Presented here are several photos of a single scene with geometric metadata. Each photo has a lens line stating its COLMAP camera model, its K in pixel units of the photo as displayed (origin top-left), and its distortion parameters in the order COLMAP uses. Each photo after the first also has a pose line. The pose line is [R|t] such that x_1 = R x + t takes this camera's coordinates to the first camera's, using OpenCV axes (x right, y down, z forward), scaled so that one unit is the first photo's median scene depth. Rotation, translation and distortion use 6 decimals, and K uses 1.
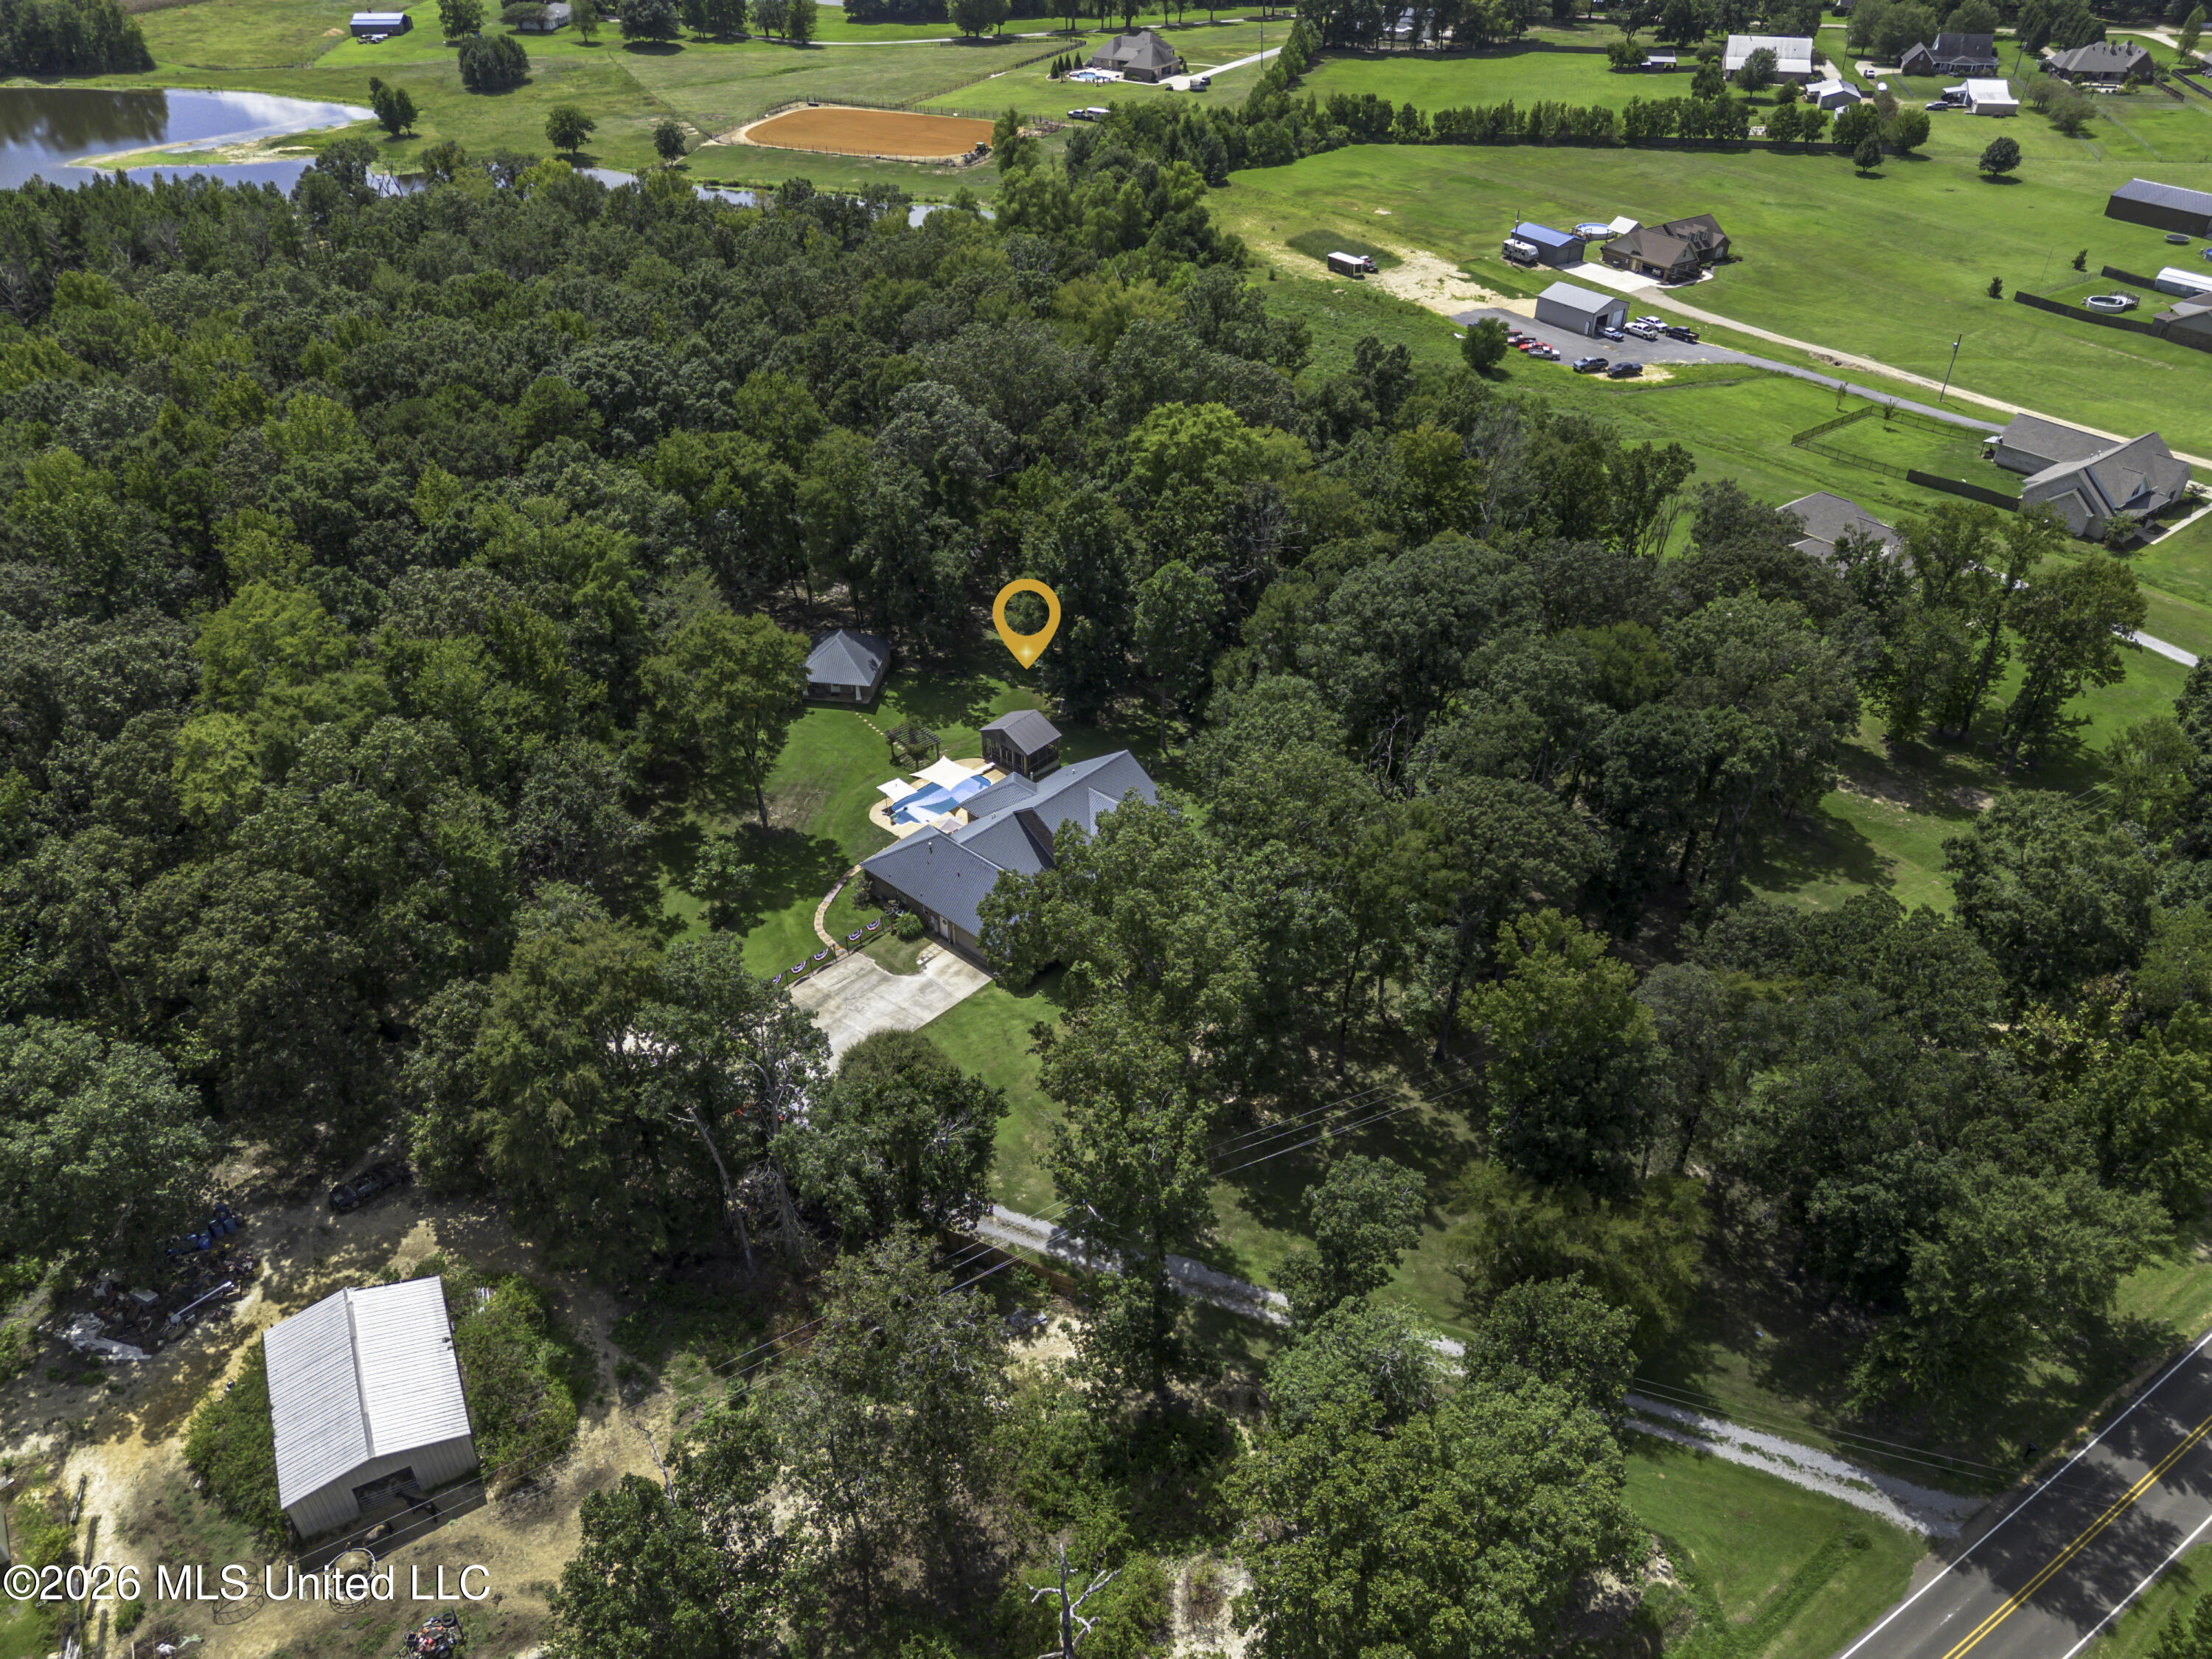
lens RADIAL K [[1562.1, 0, 1098.3], [0, 1562.1, 852.4], [0, 0, 1]] dist [0.052914, -0.029575]
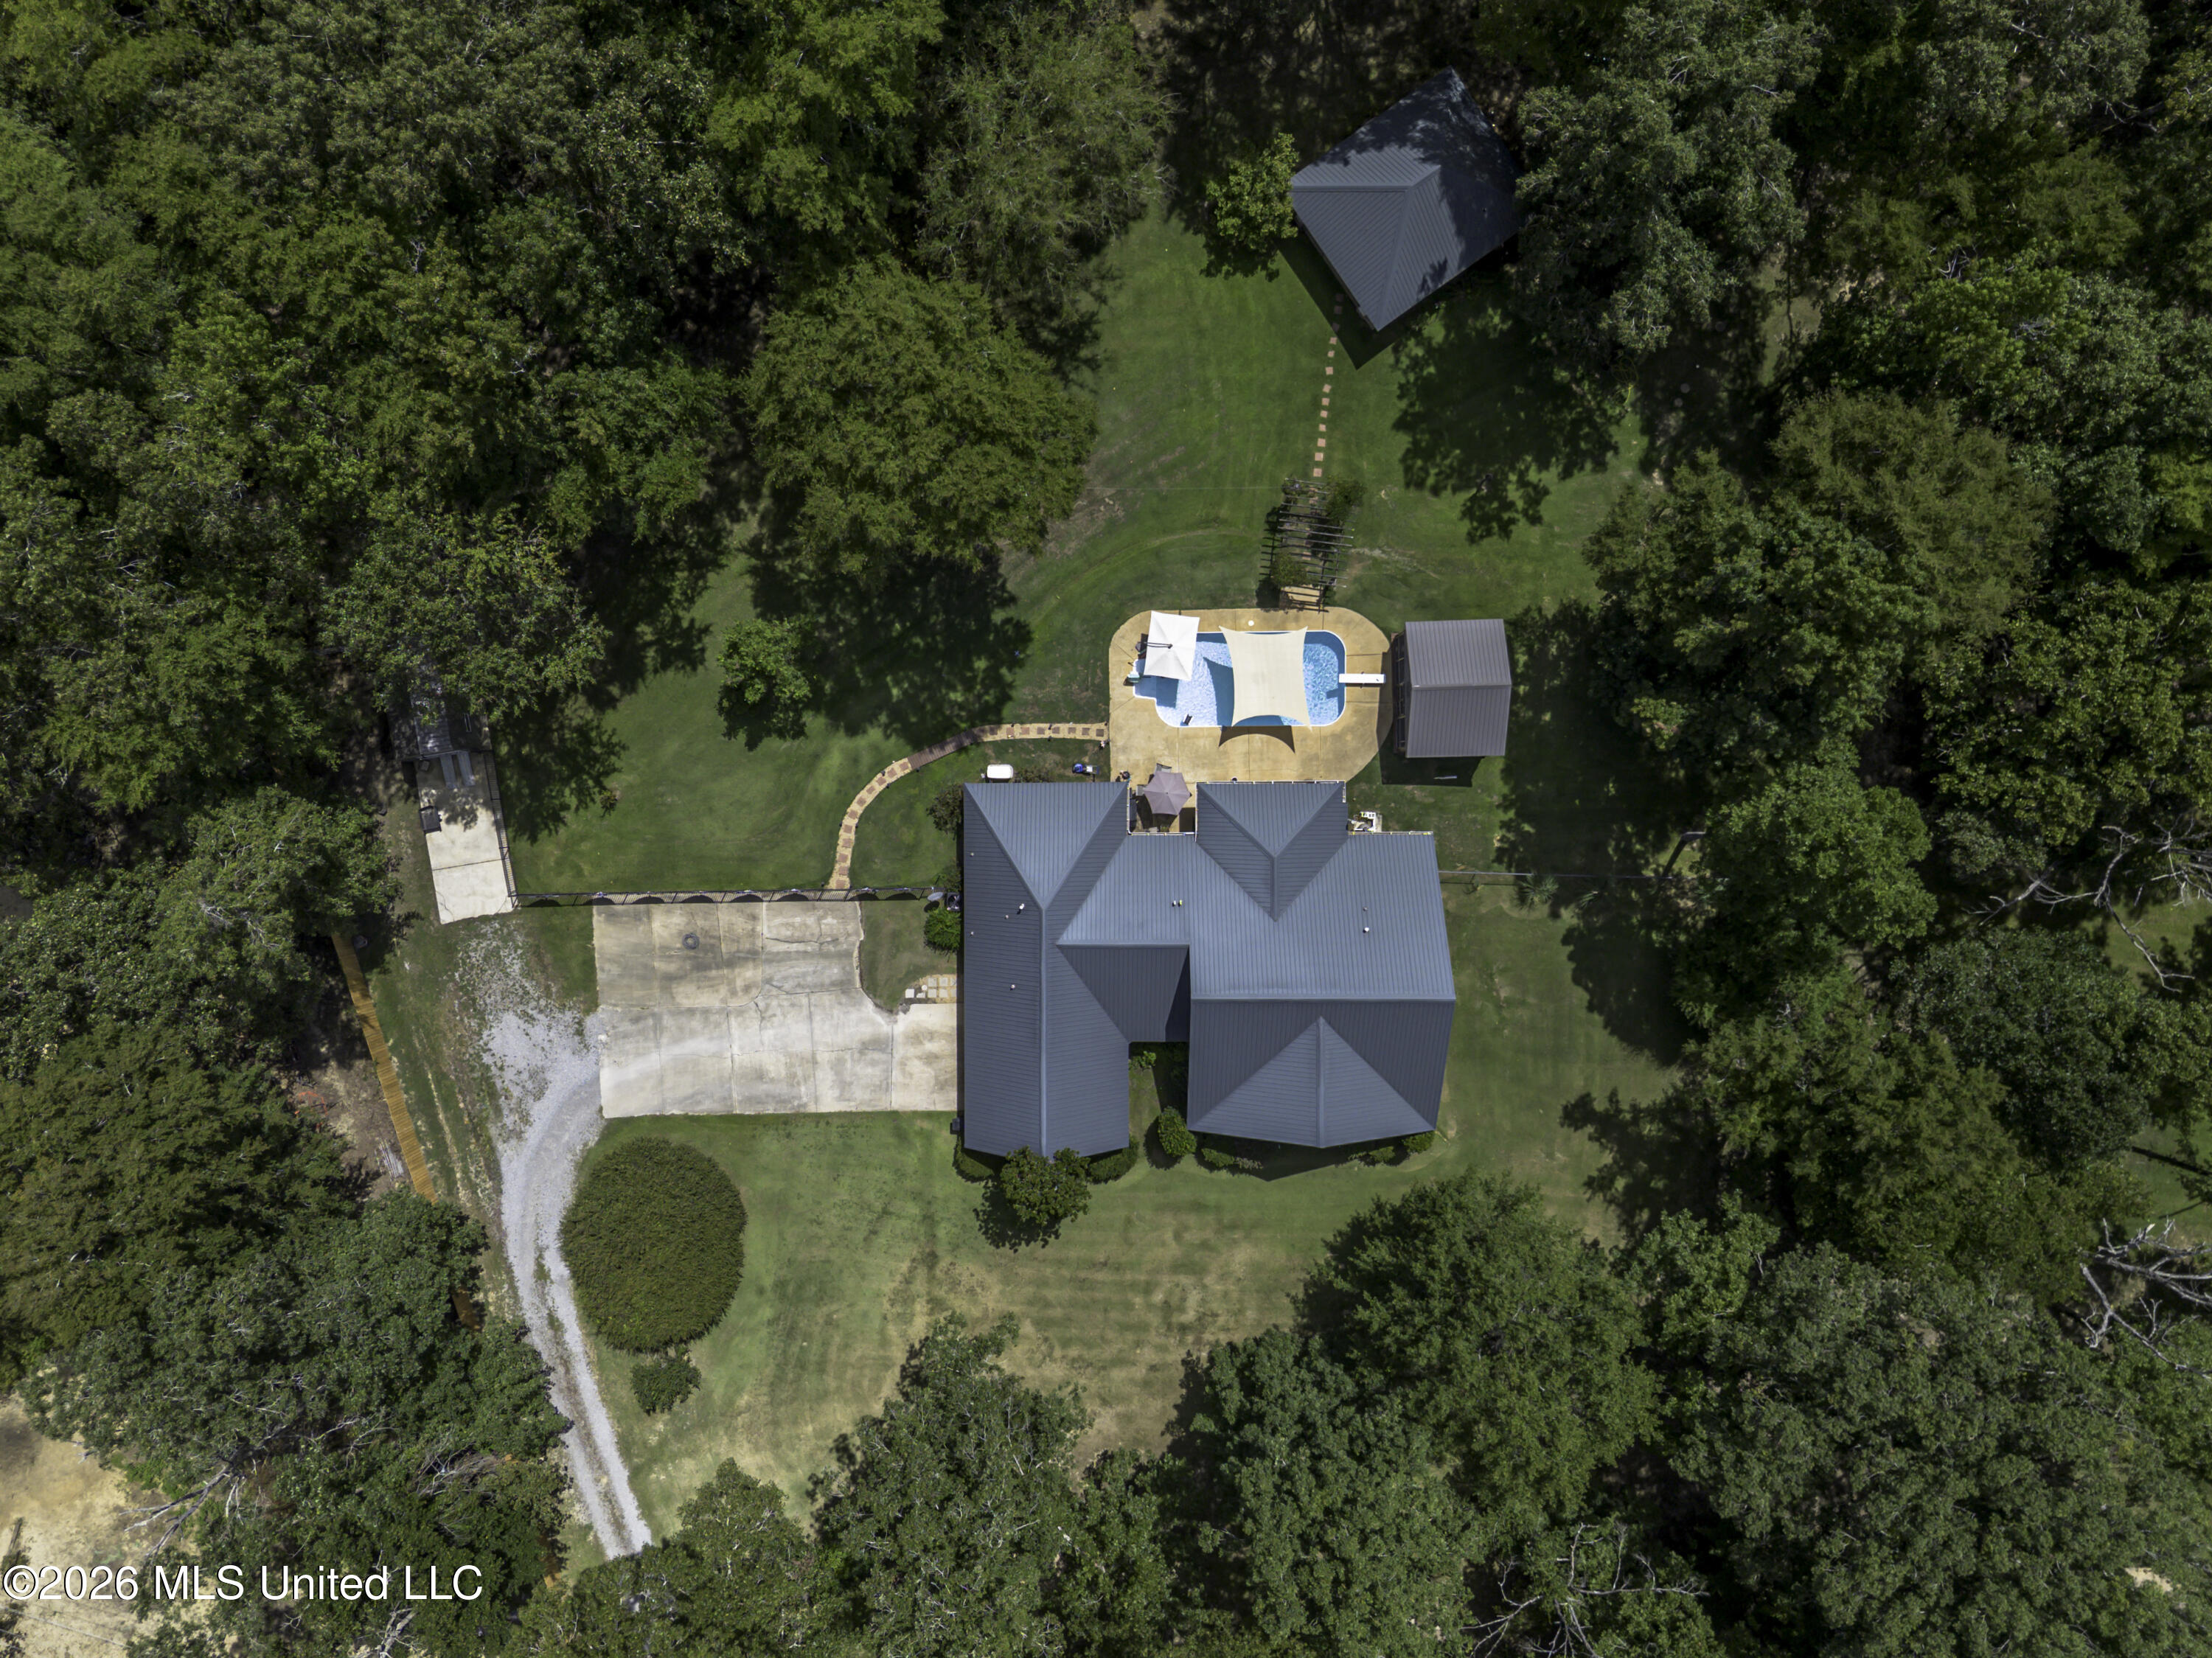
lens RADIAL K [[1562.5, 0, 1101.7], [0, 1562.5, 836.8], [0, 0, 1]] dist [0.057403, -0.045229]
pose [[0.677242, 0.735748, 0.004364, -0.111691], [-0.432757, 0.393534, 0.811081, -0.505154], [0.595034, -0.551186, 0.584917, 0.714885]]
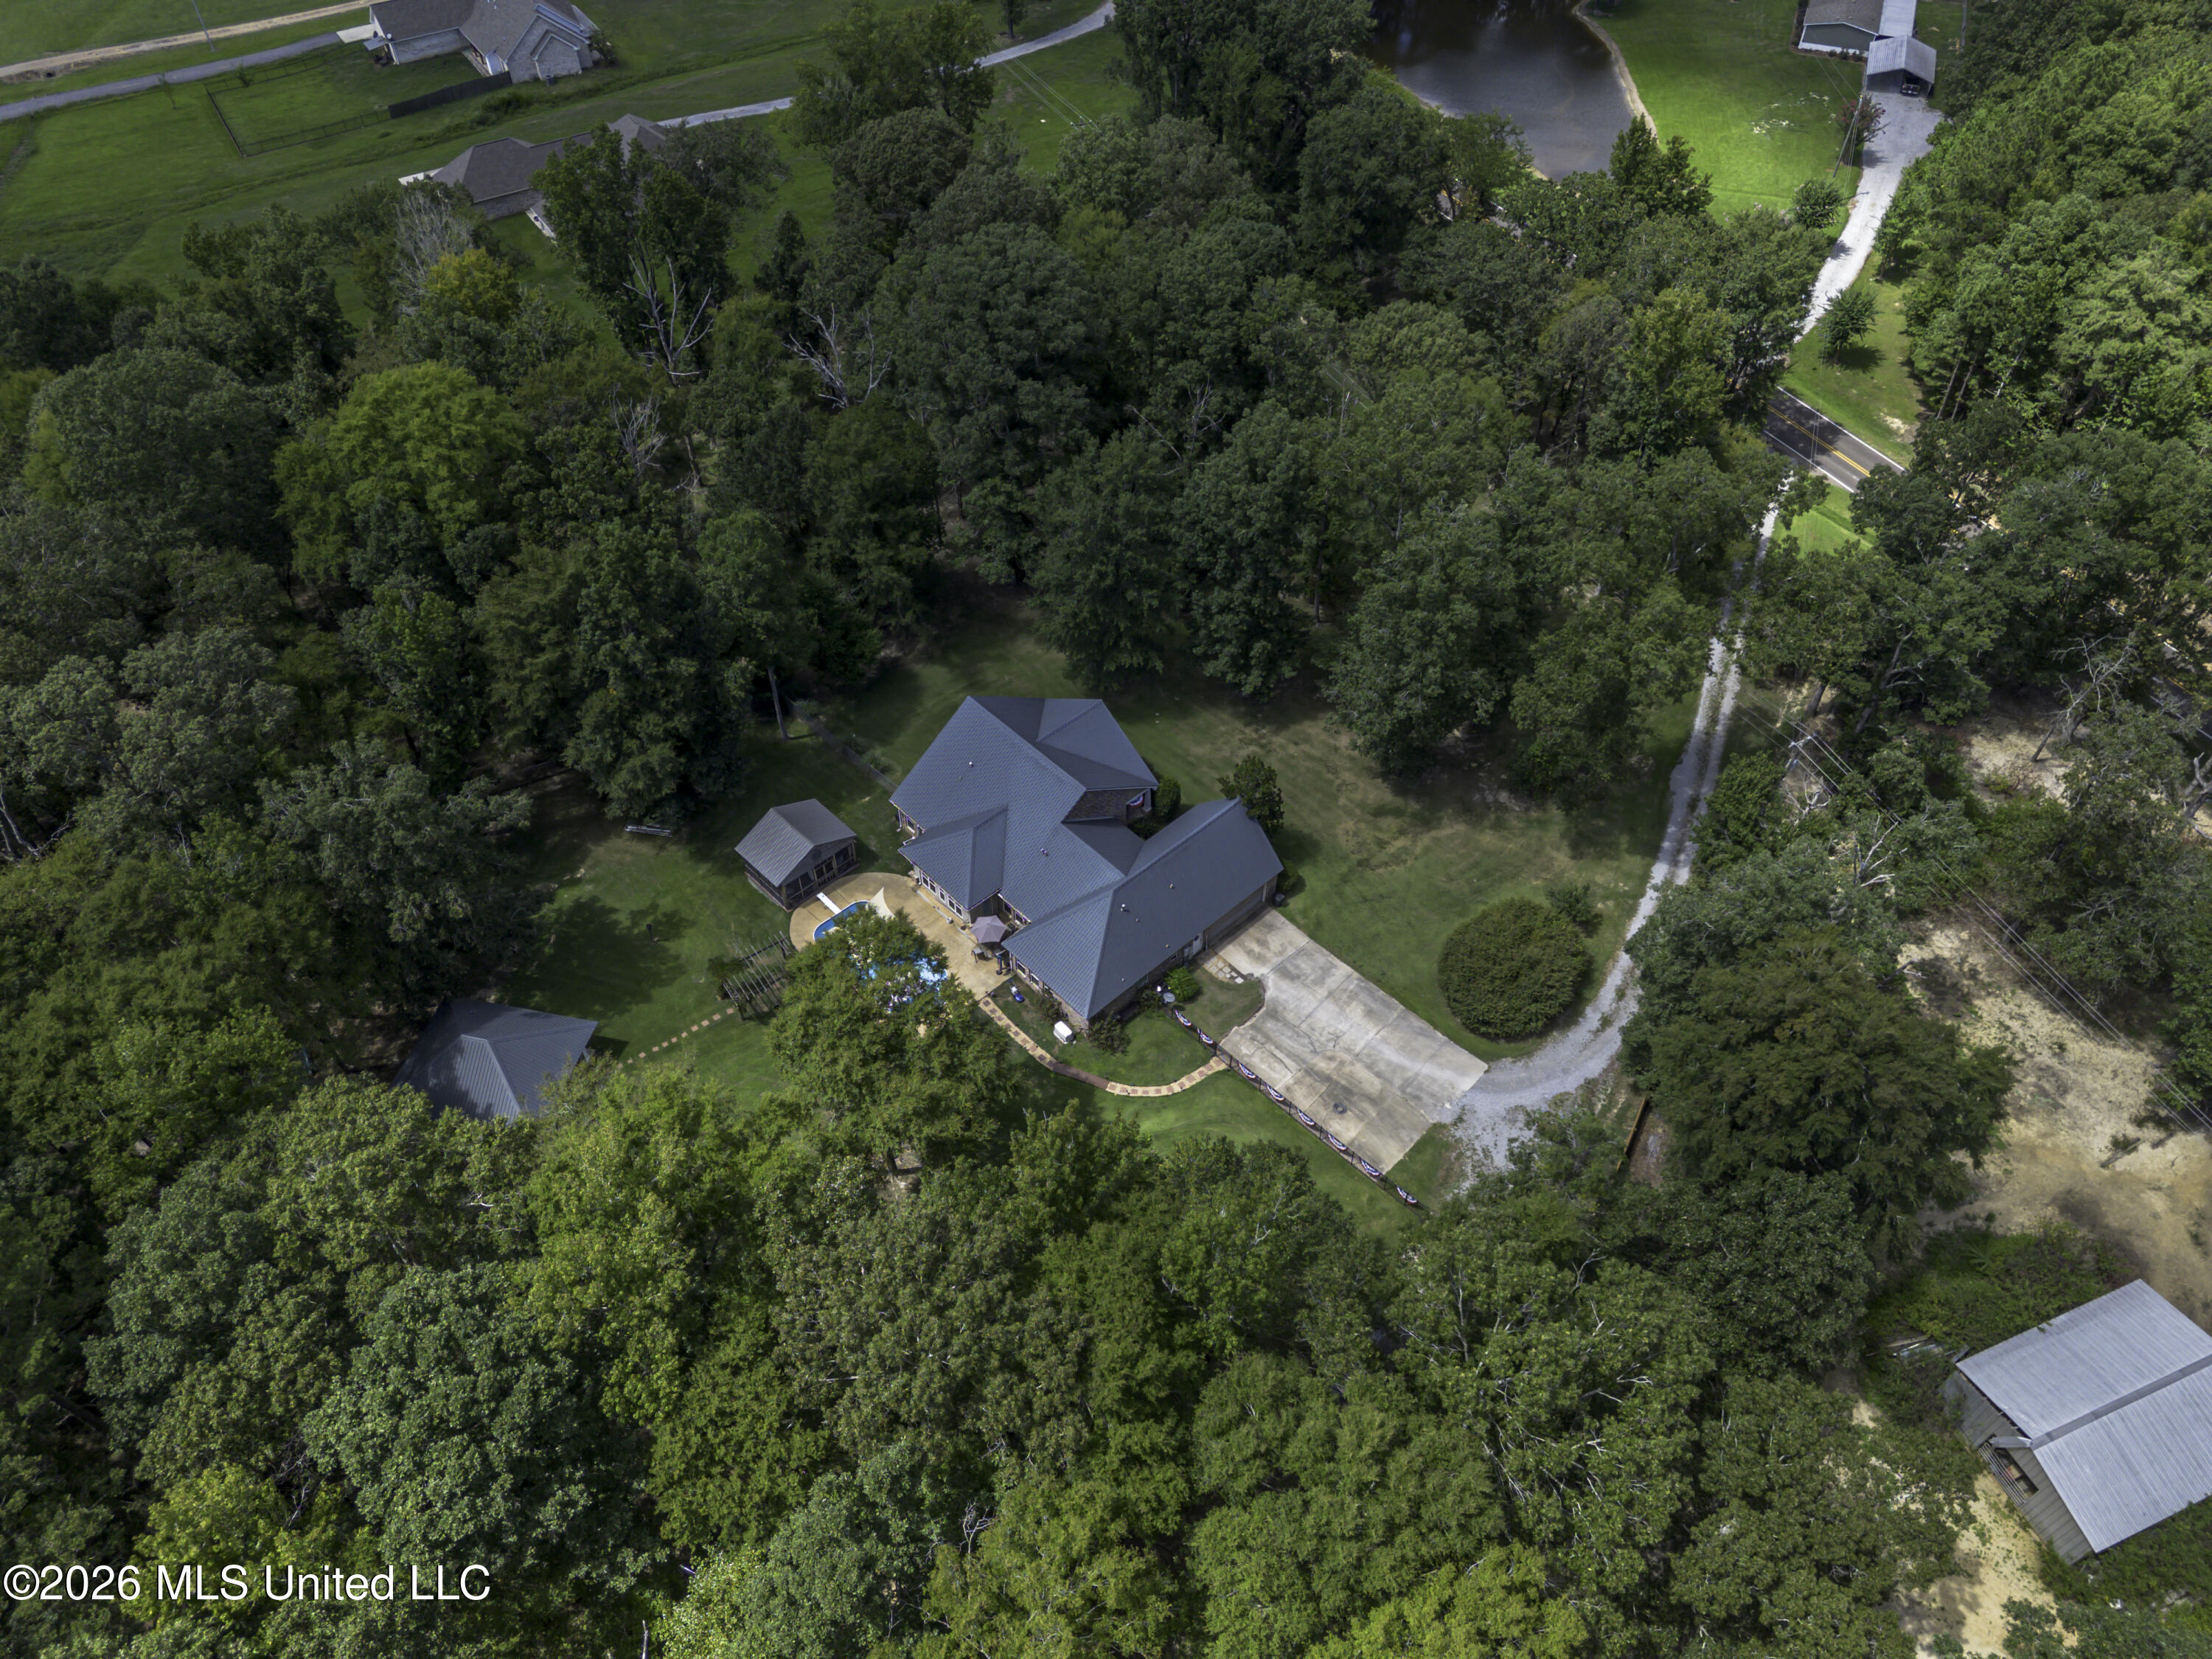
lens RADIAL K [[1562.7, 0, 1101.7], [0, 1562.7, 837.3], [0, 0, 1]] dist [0.057403, -0.045229]
pose [[0.079689, -0.750233, 0.656354, -0.597774], [0.591815, 0.565451, 0.574474, -0.480125], [-0.802125, 0.342661, 0.489060, 0.640794]]
